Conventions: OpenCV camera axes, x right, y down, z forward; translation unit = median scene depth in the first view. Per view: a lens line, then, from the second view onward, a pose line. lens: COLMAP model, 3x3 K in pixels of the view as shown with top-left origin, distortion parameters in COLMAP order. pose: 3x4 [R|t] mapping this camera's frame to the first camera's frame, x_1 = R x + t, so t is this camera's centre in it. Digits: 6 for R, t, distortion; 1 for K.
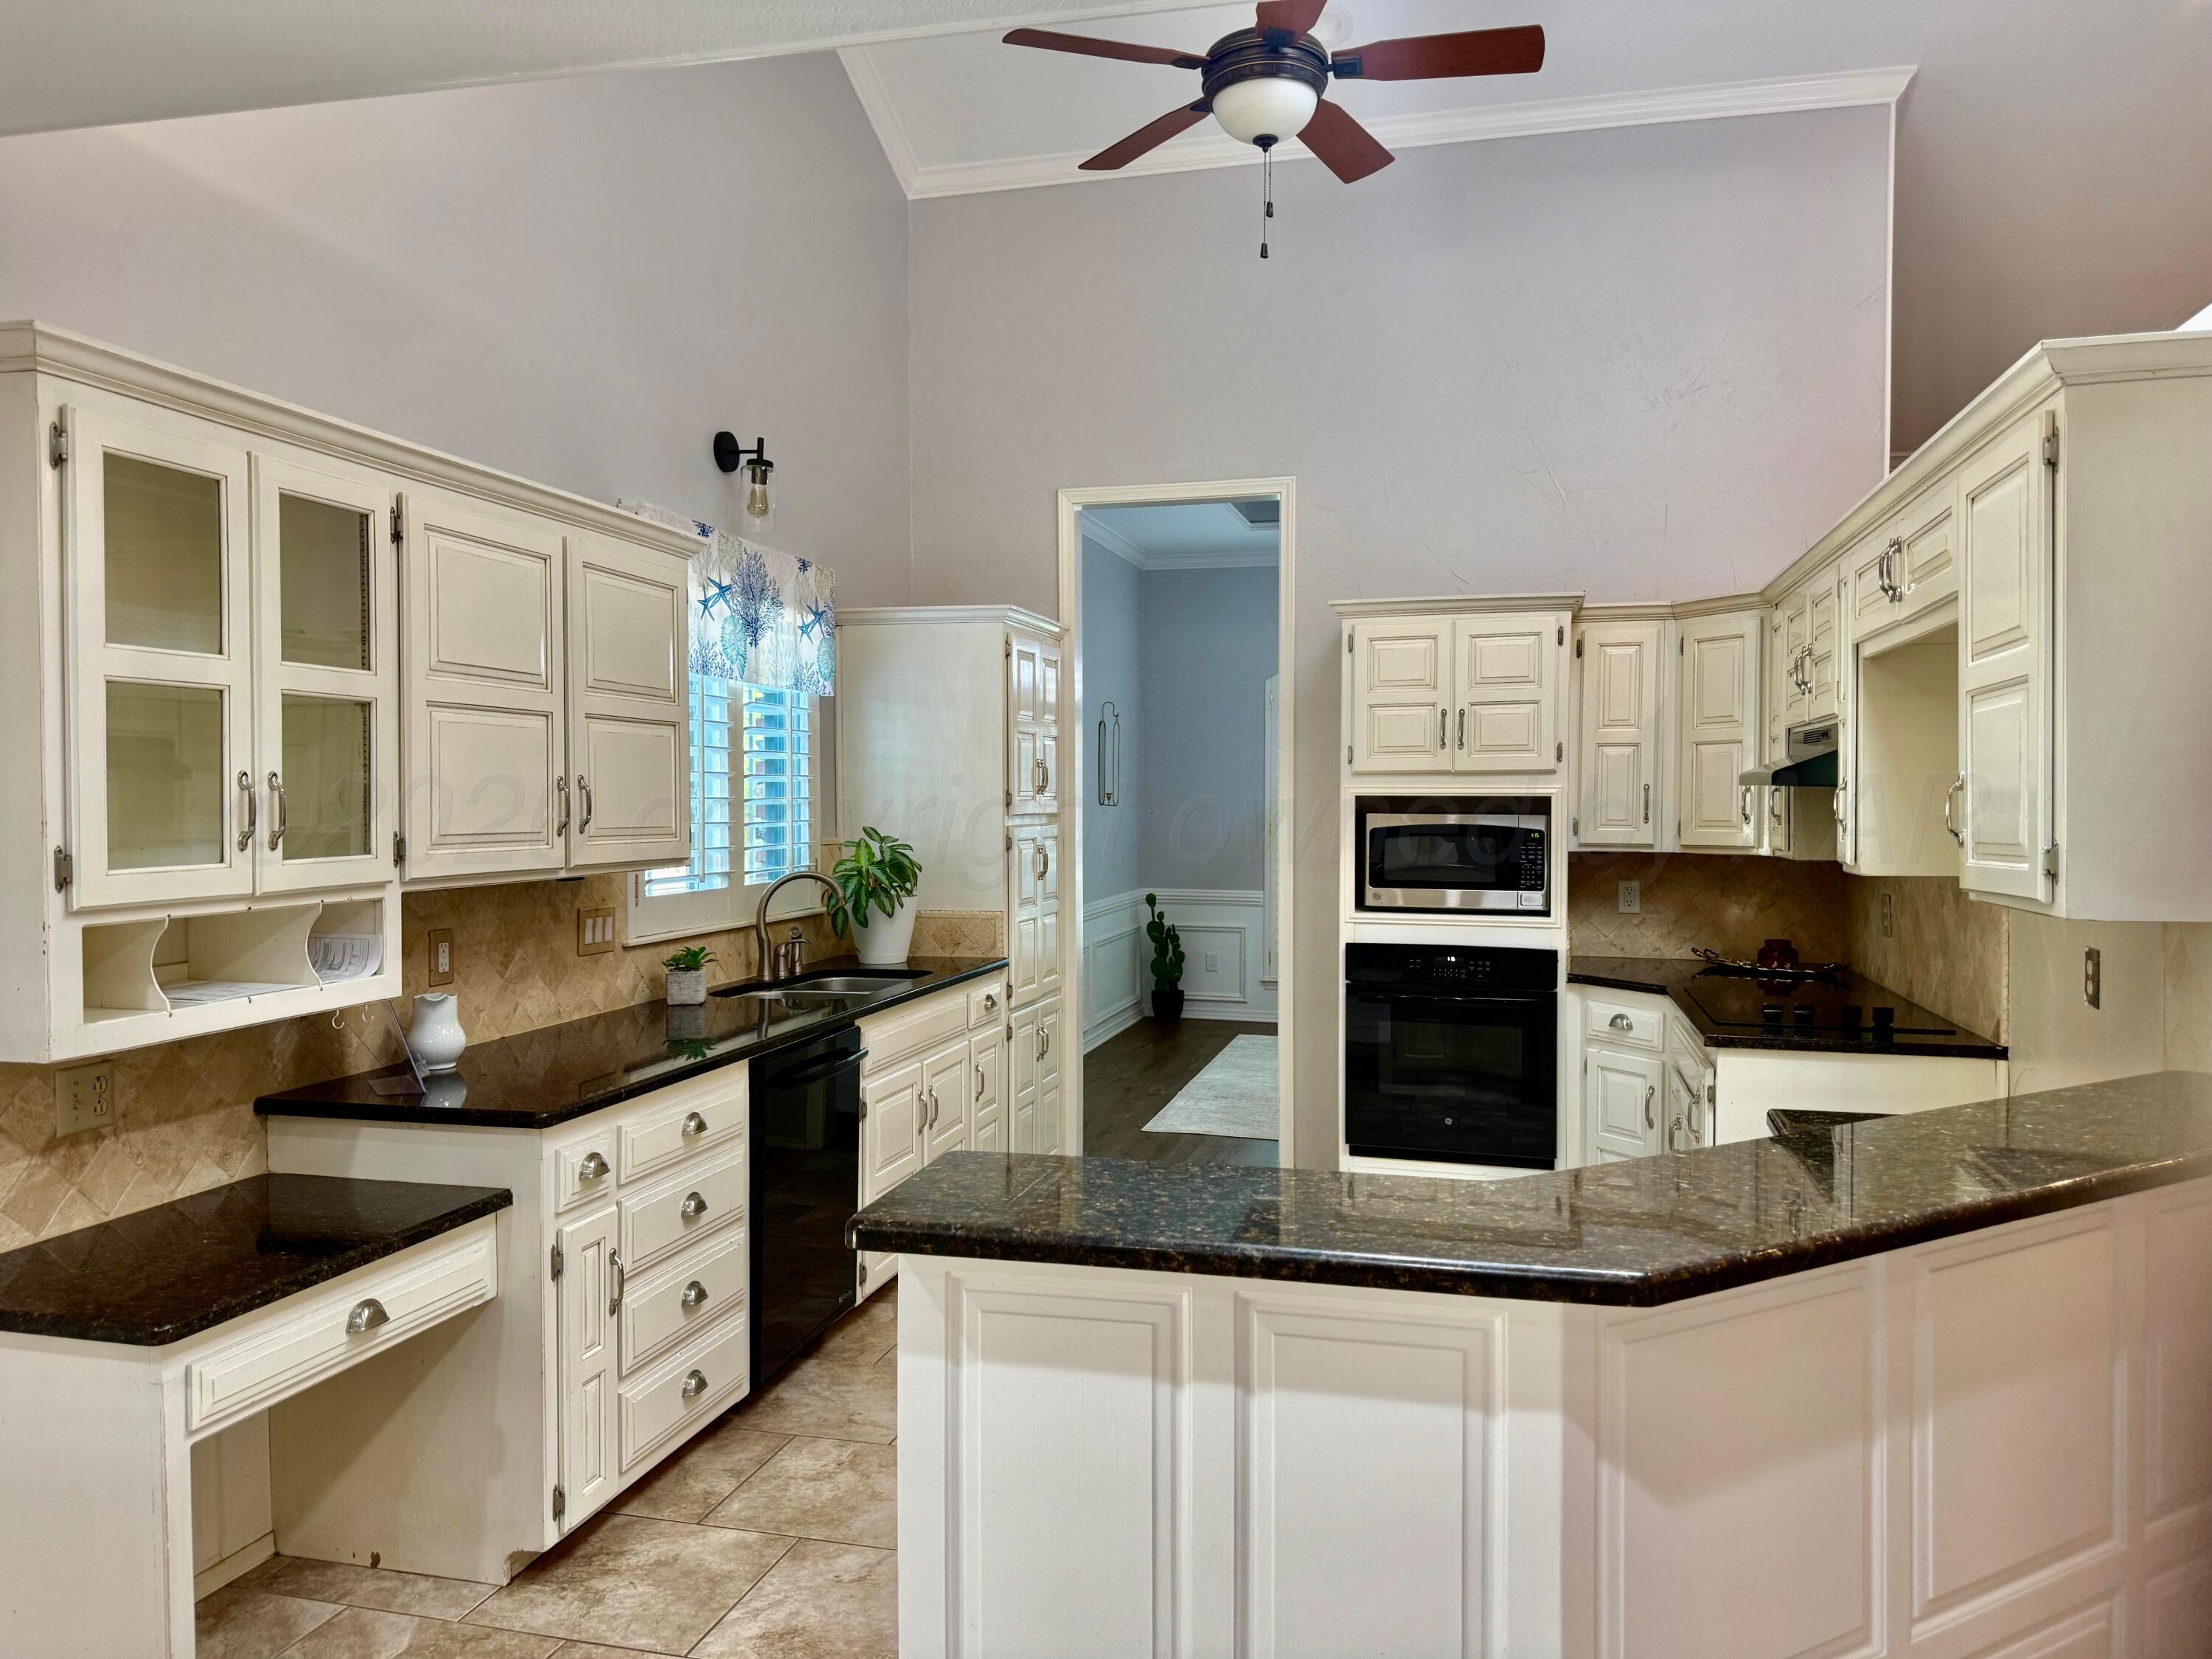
lens RADIAL K [[1545.9, 0, 1105.3], [0, 1545.9, 832.7], [0, 0, 1]] dist [0.007522, -0.013883]
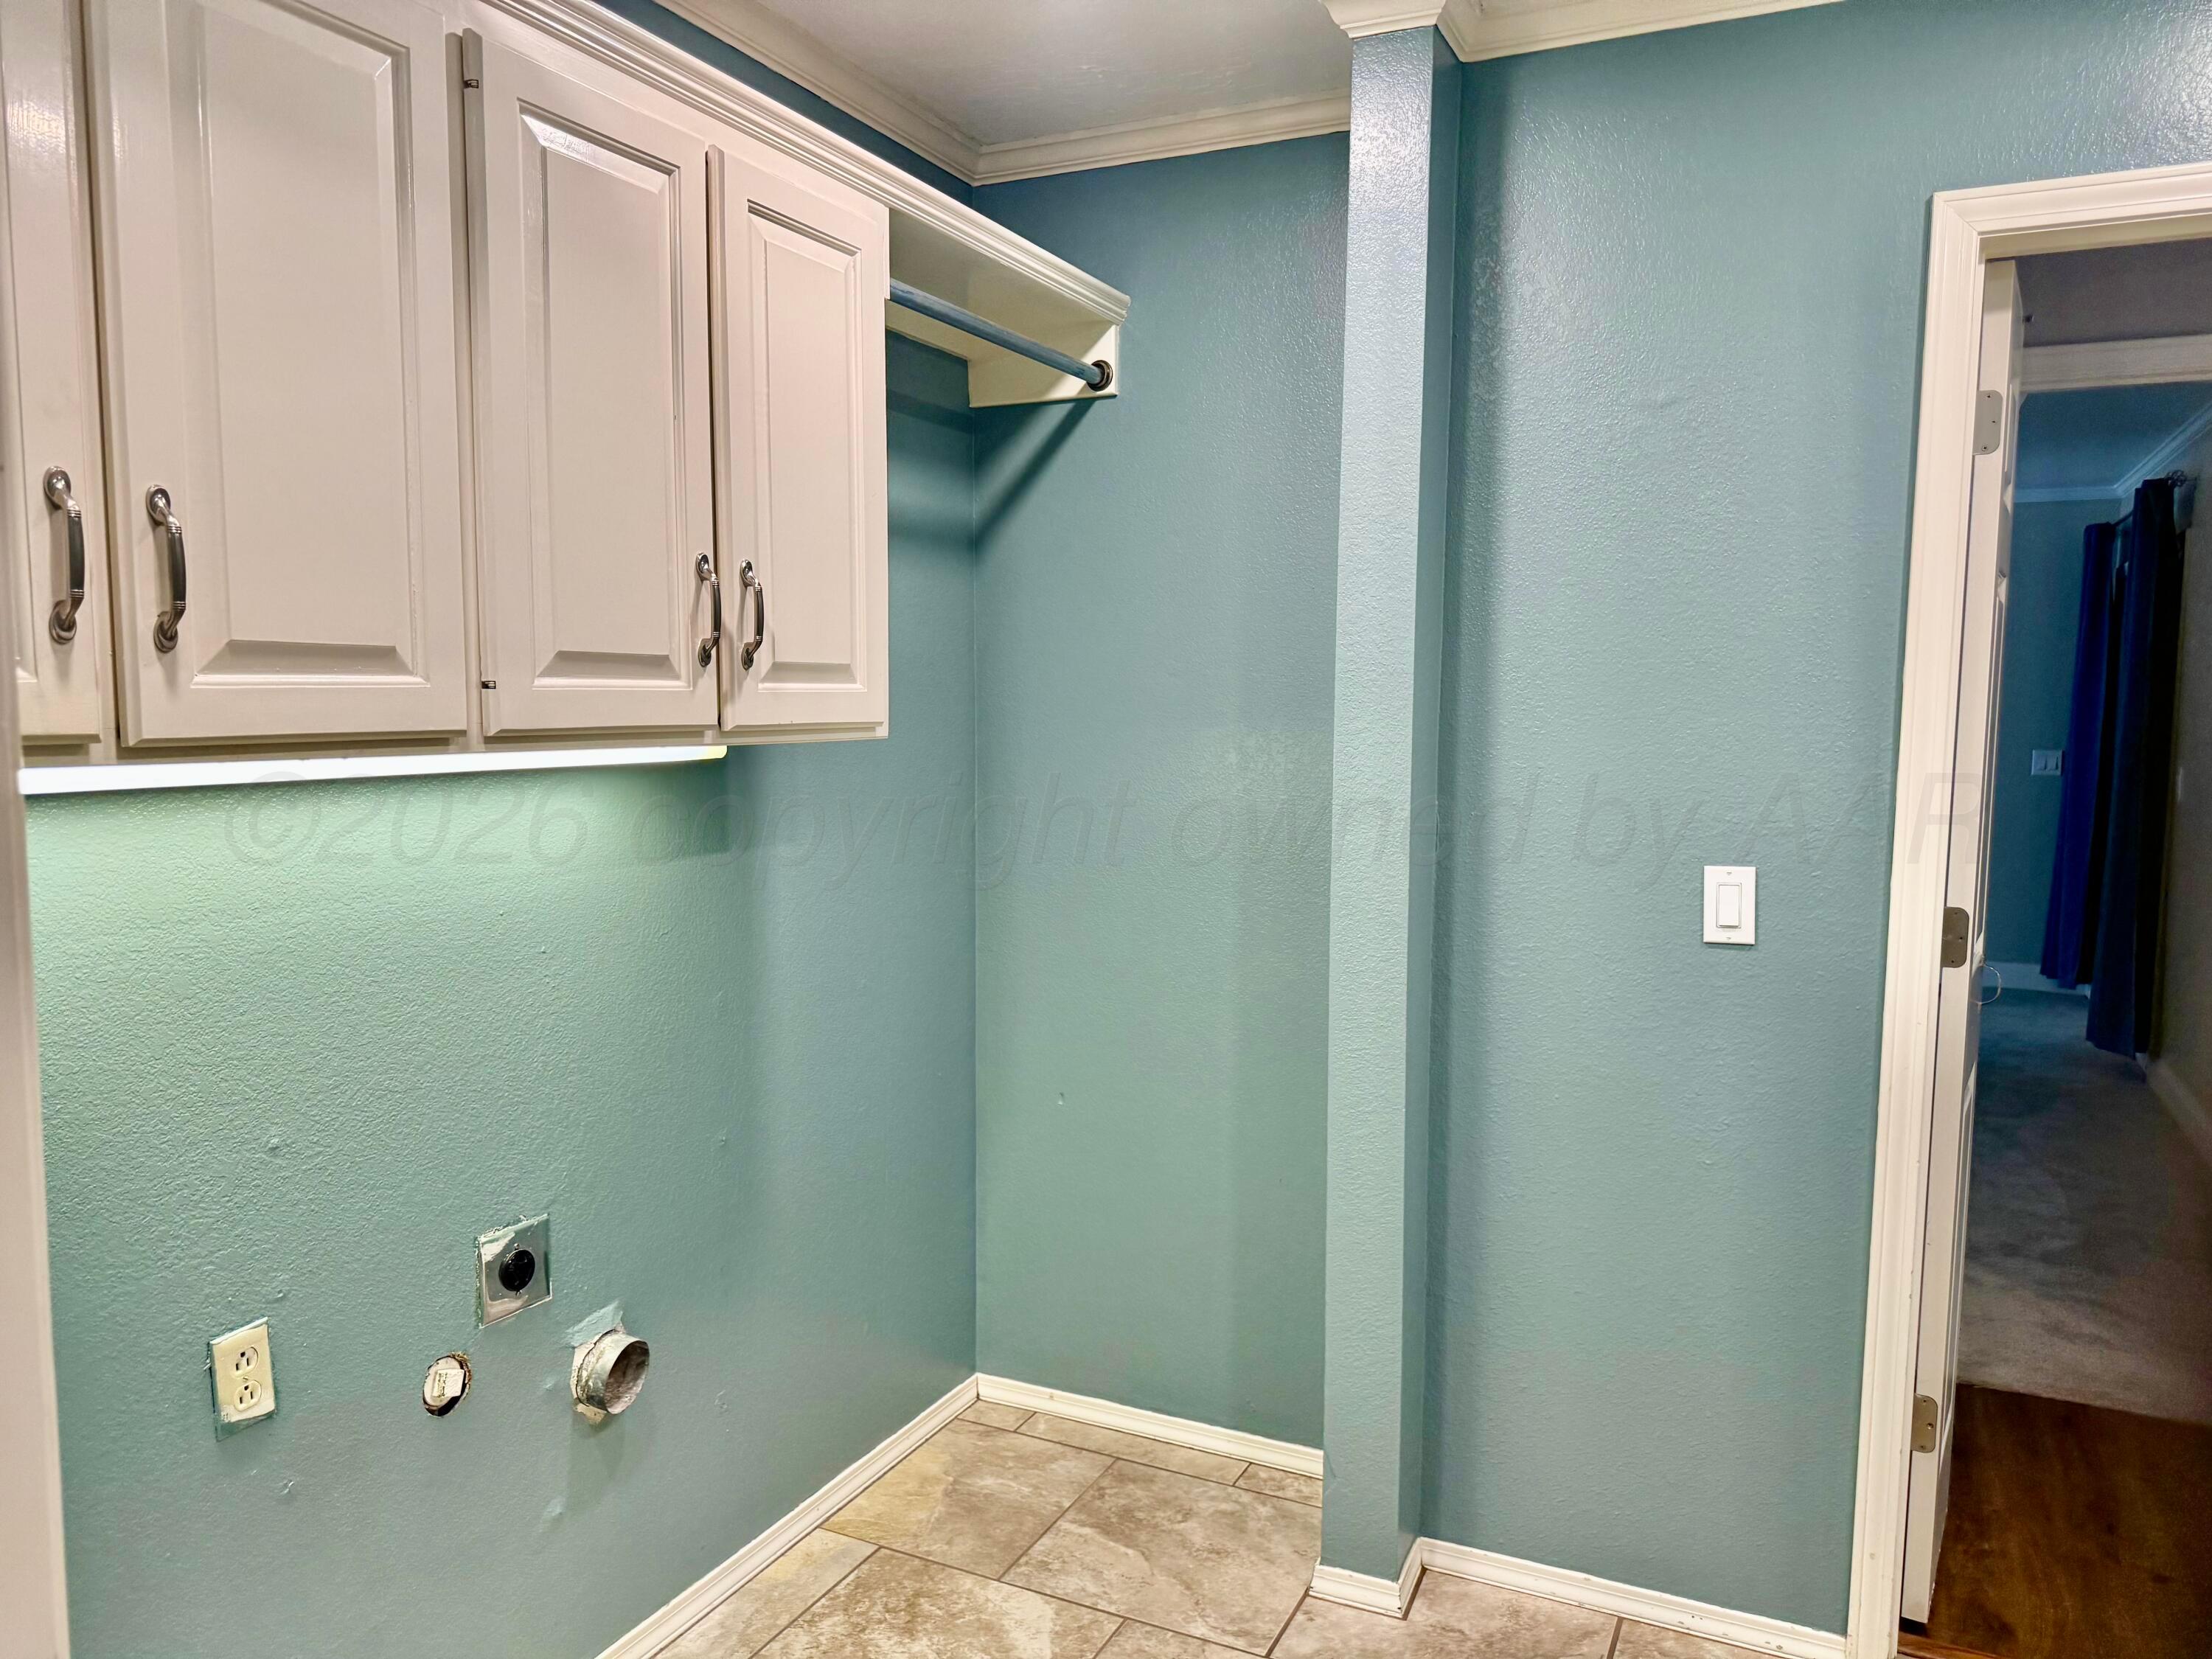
lens RADIAL K [[1545.9, 0, 1108.3], [0, 1545.9, 831.4], [0, 0, 1]] dist [0.007522, -0.013883]
pose [[0.993980, 0.018729, -0.107953, -0.158429], [-0.010432, 0.996983, 0.076911, 0.013791], [0.109067, -0.075322, 0.991177, 0.488341]]
